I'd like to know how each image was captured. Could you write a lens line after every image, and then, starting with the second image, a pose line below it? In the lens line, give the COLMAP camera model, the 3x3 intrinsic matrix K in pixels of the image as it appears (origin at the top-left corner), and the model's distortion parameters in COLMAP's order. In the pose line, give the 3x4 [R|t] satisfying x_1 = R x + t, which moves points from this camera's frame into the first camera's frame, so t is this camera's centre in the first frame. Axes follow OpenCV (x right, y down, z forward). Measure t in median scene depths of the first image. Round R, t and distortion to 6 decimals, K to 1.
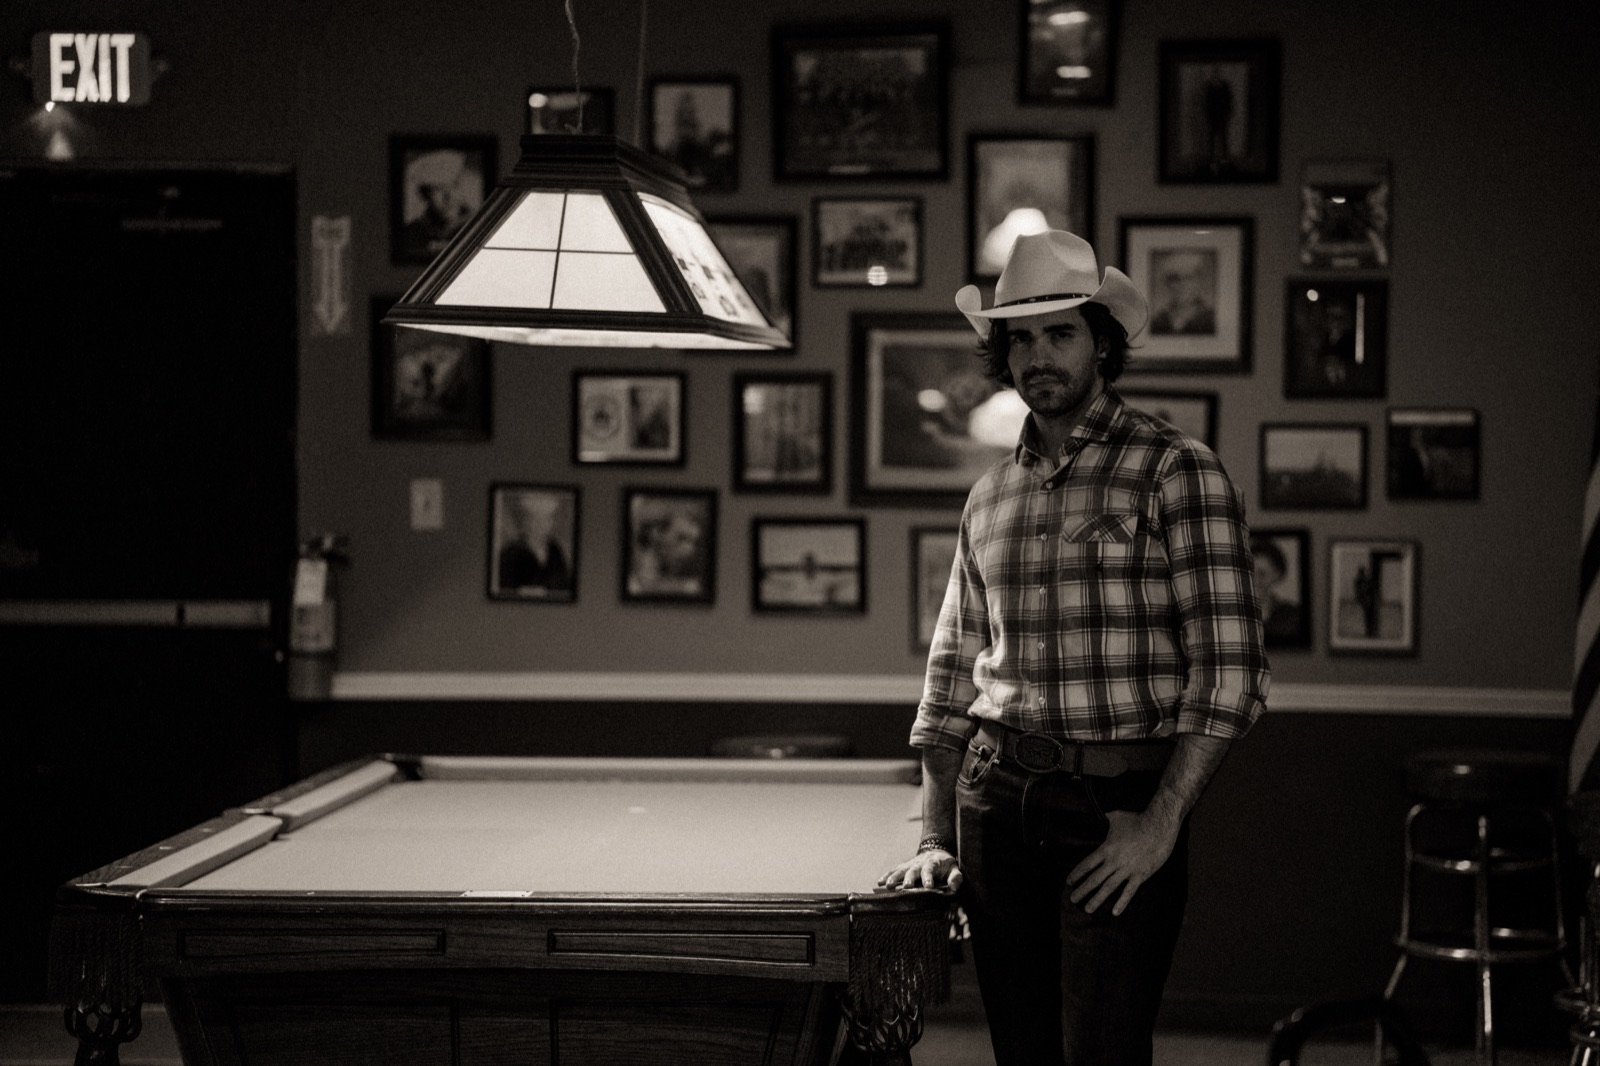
lens RADIAL K [[3771.0, 0, 800.0], [0, 3771.0, 533.0], [0, 0, 1]] dist [0.681239, 0.025955]
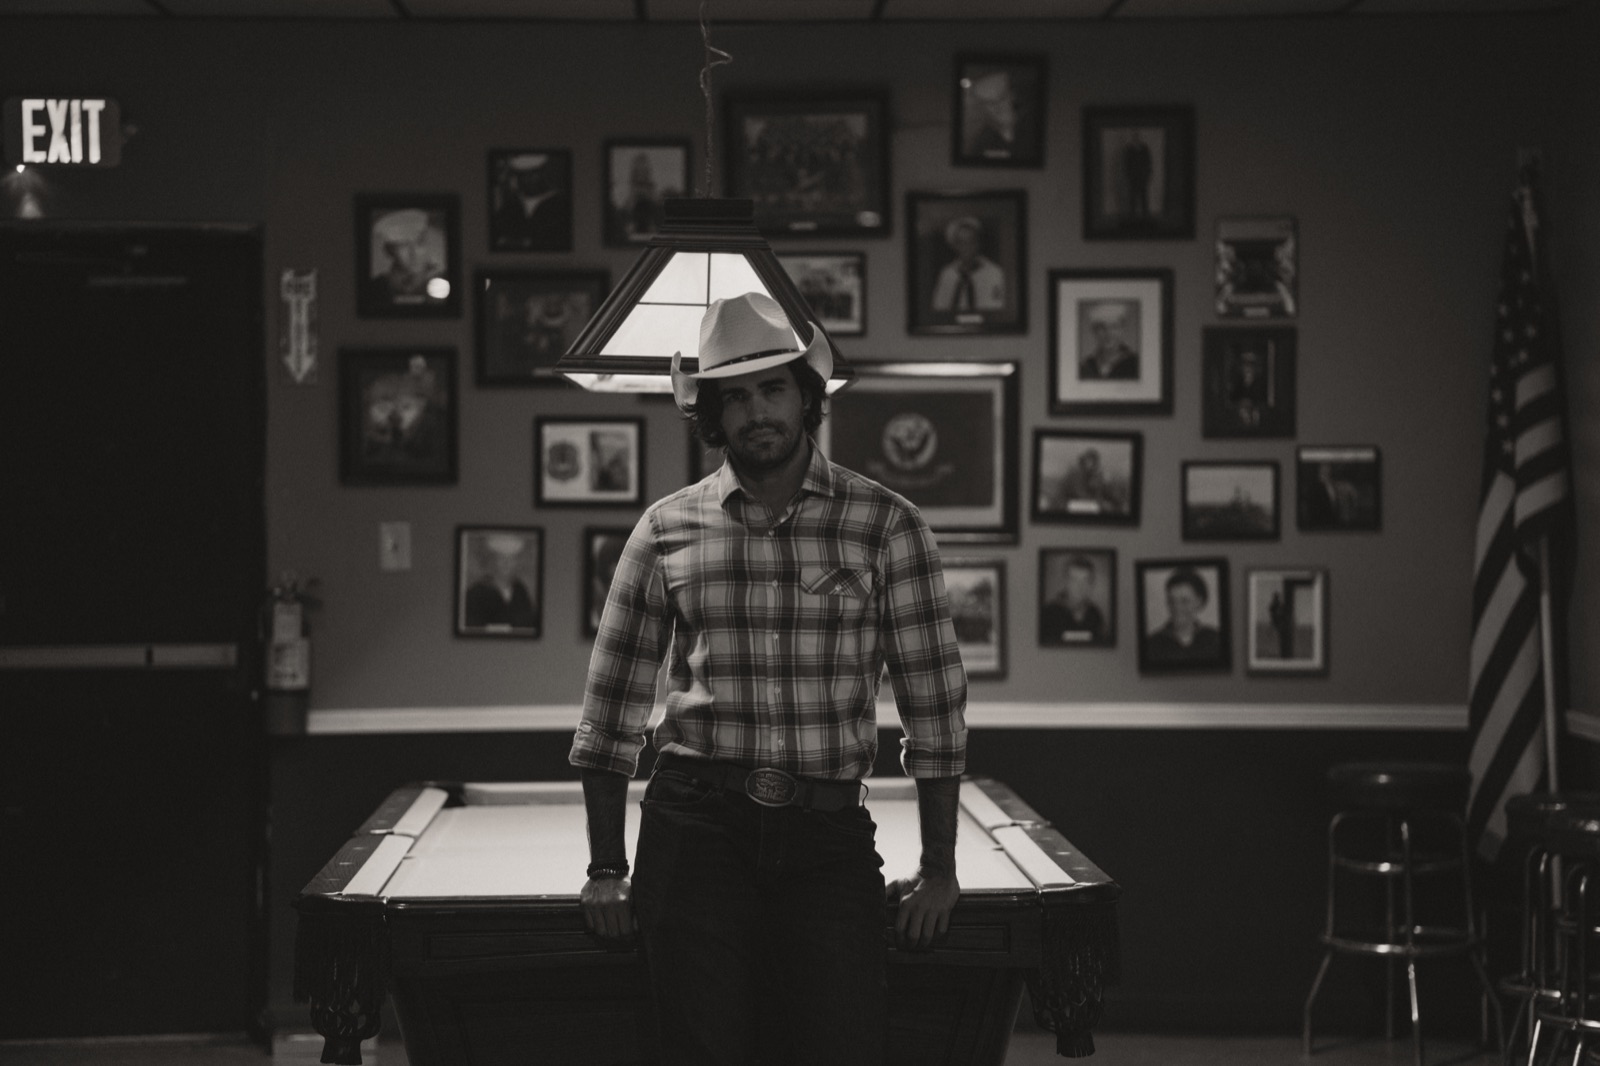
lens RADIAL K [[3771.0, 0, 800.0], [0, 3771.0, 533.0], [0, 0, 1]] dist [0.681239, 0.025955]
pose [[0.993312, -0.012570, 0.114772, -0.109064], [0.014040, 0.999829, -0.012002, 0.002826], [-0.114602, 0.013533, 0.993319, -0.052171]]
